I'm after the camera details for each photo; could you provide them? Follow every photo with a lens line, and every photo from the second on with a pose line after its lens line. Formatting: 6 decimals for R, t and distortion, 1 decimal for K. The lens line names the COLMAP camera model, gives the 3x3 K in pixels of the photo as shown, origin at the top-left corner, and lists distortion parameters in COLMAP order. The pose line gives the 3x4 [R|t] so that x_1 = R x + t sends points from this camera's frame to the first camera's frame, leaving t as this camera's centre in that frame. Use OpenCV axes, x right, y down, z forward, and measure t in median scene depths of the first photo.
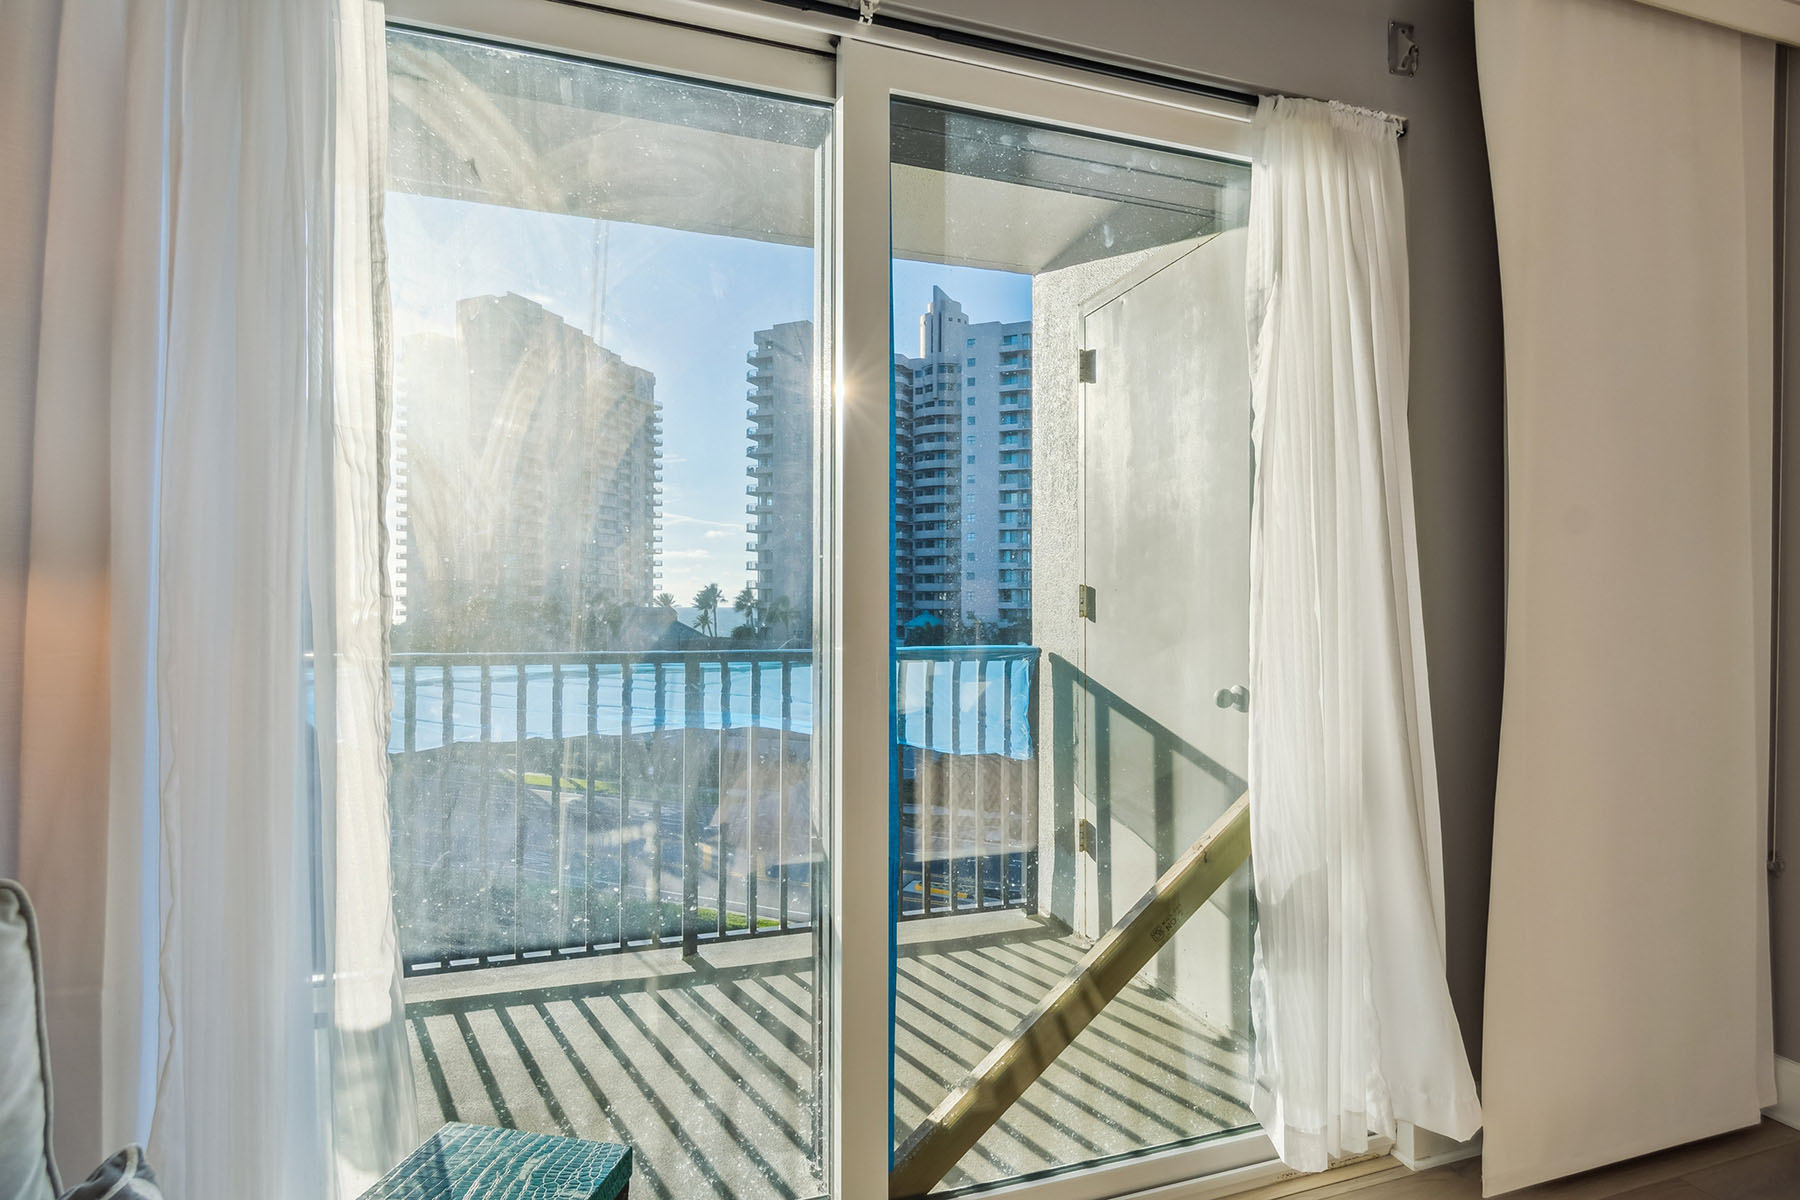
lens RADIAL K [[857.8, 0, 907.1], [0, 857.8, 599.1], [0, 0, 1]] dist [0.002123, 0.001895]
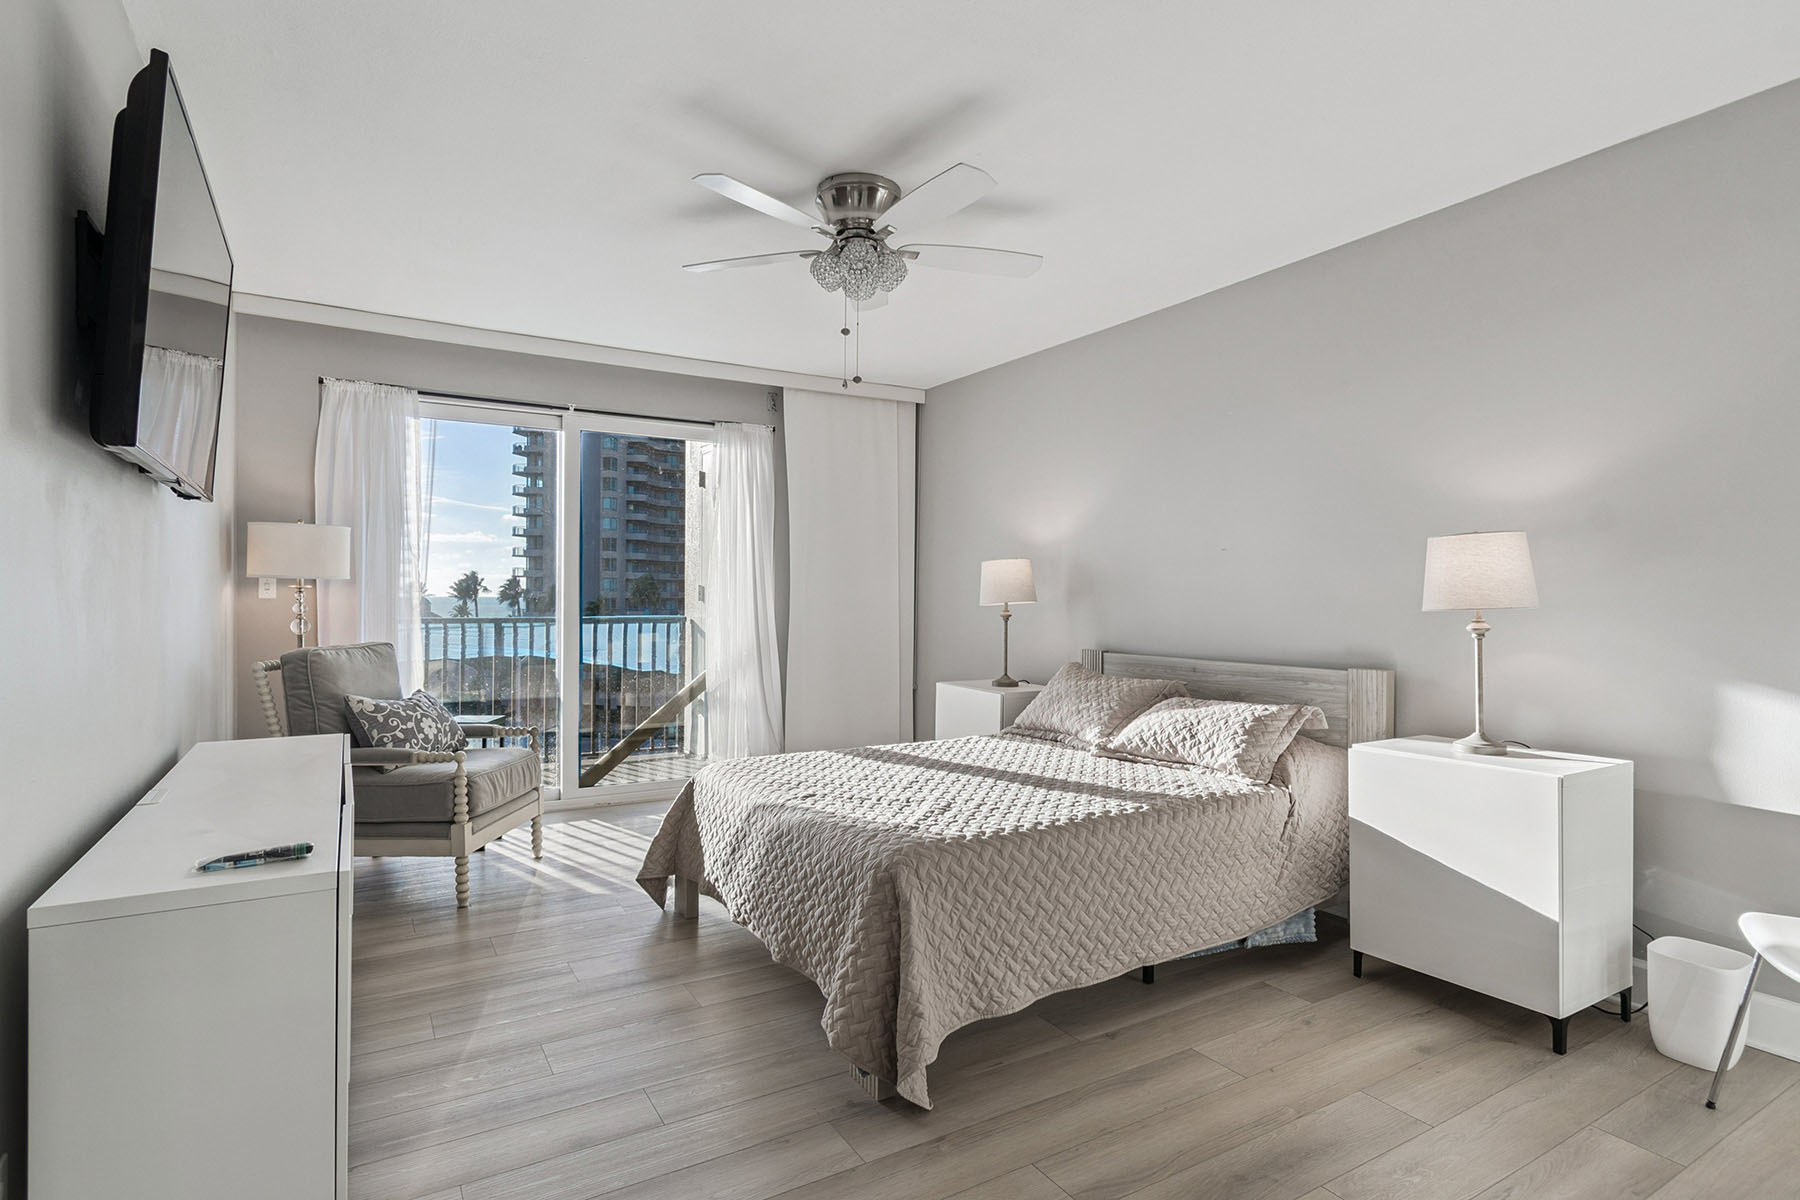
lens RADIAL K [[857.8, 0, 890.6], [0, 857.8, 594.3], [0, 0, 1]] dist [0.002123, 0.001895]
pose [[0.973769, 0.001865, 0.227531, 0.185089], [-0.003229, 0.999979, 0.005624, -0.008355], [-0.227516, -0.006211, 0.973754, -1.142311]]
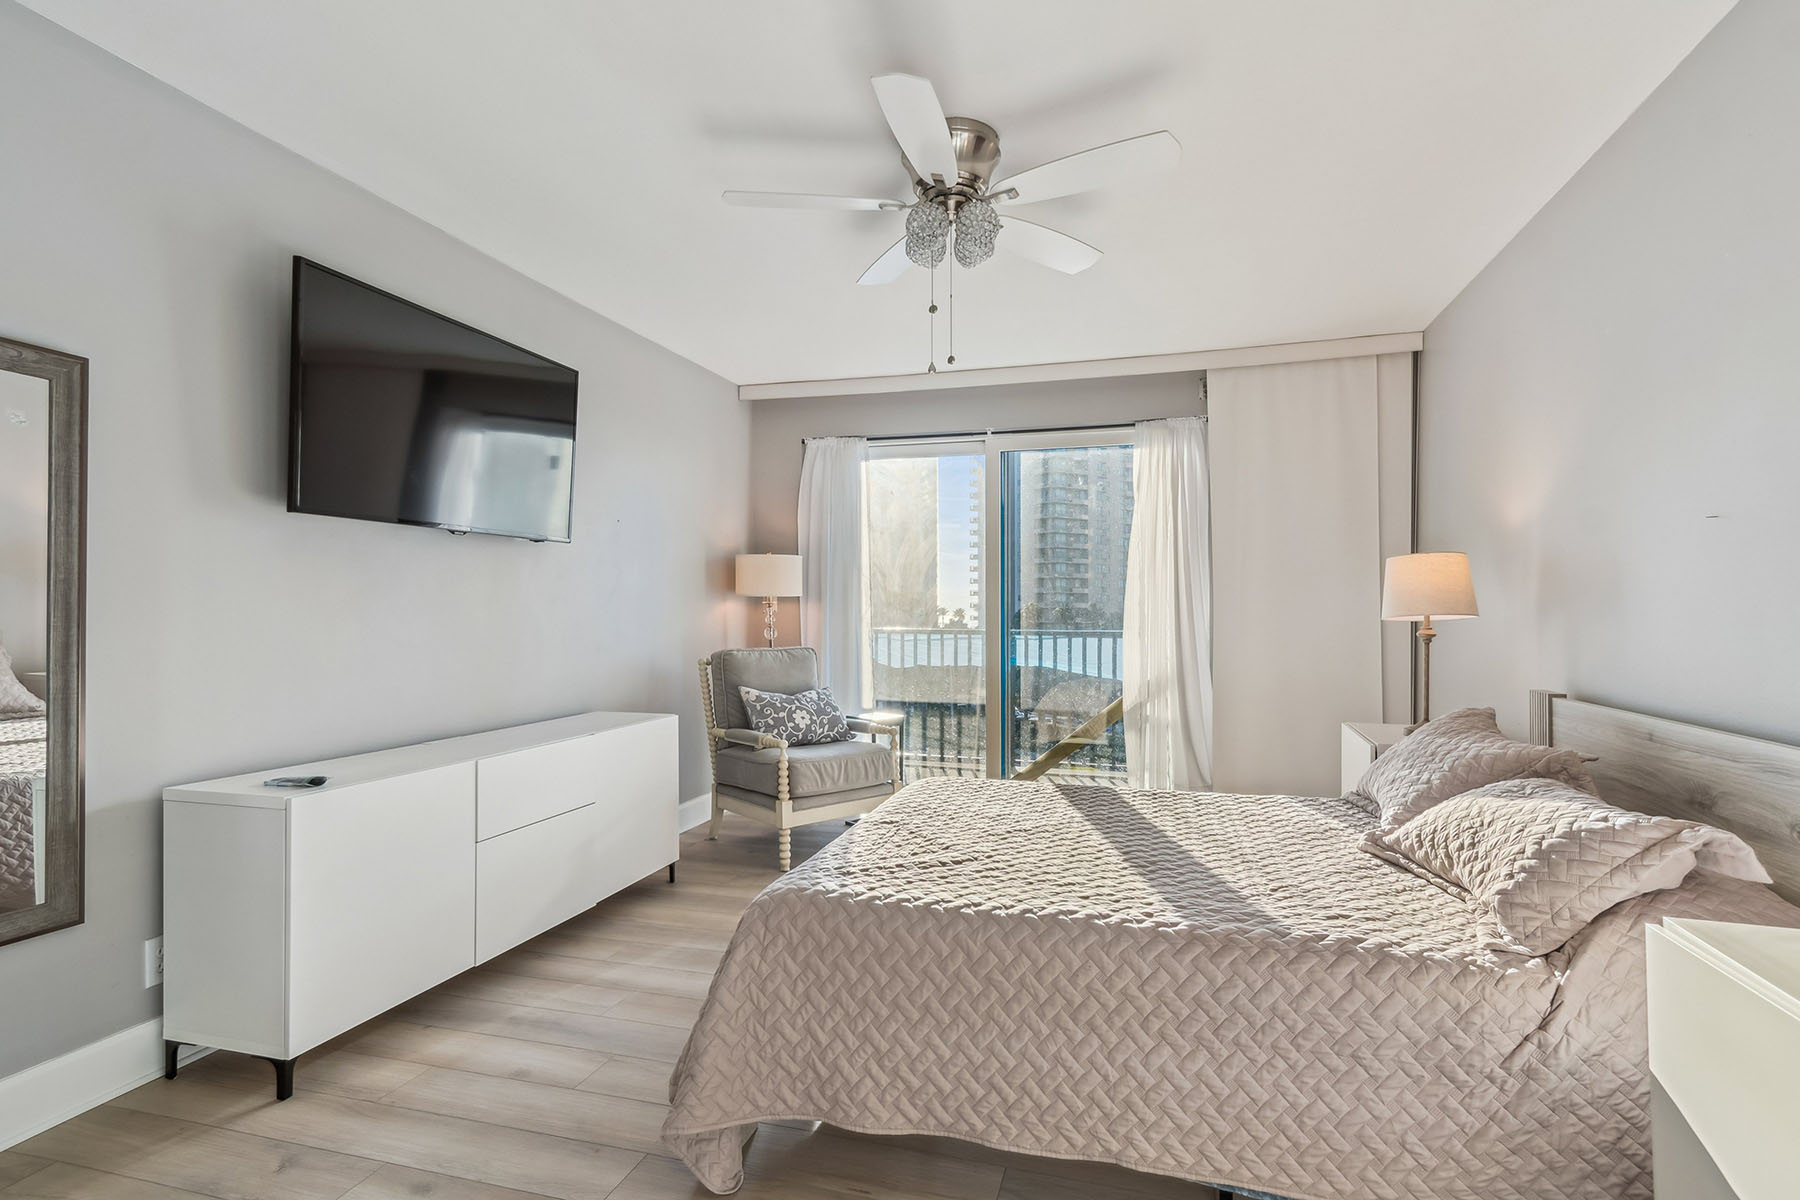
lens RADIAL K [[857.8, 0, 946.1], [0, 857.8, 603.6], [0, 0, 1]] dist [0.002123, 0.001895]
pose [[0.842693, -0.005771, -0.538363, 0.778401], [0.004858, 0.999983, -0.003115, -0.000929], [0.538372, 0.000010, 0.842707, -0.925245]]
